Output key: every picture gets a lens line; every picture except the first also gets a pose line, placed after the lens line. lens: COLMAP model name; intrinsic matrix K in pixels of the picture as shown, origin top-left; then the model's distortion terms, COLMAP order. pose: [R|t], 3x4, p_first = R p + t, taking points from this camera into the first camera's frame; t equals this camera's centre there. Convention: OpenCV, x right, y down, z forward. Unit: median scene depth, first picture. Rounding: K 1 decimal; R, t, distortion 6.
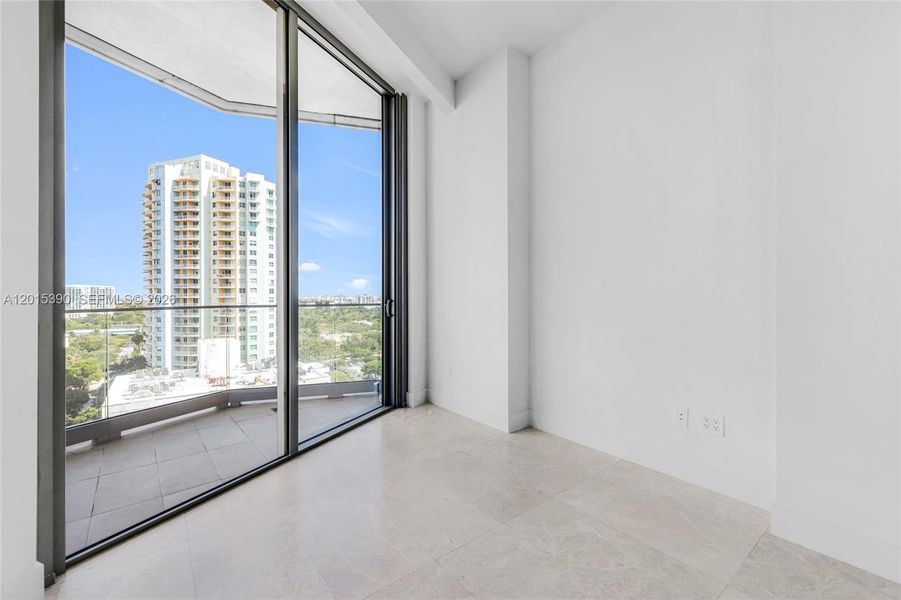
lens RADIAL K [[389.0, 0, 451.0], [0, 389.0, 295.5], [0, 0, 1]] dist [0.010747, 0.000630]
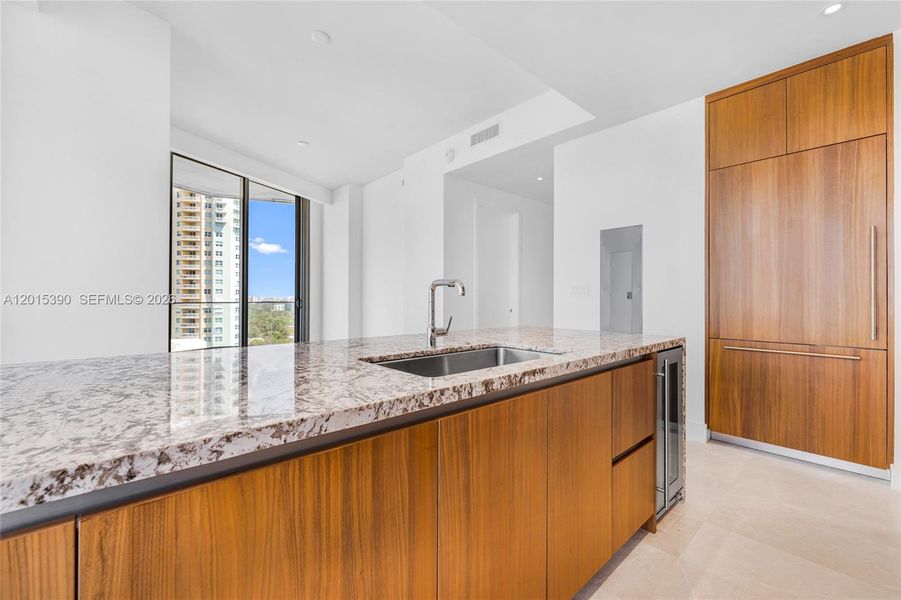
lens RADIAL K [[389.0, 0, 450.7], [0, 389.0, 296.4], [0, 0, 1]] dist [0.010747, 0.000630]
pose [[0.997761, 0.006349, 0.066577, 0.140314], [-0.006094, 0.999973, -0.004045, -0.002143], [-0.066601, 0.003630, 0.997773, -0.280828]]
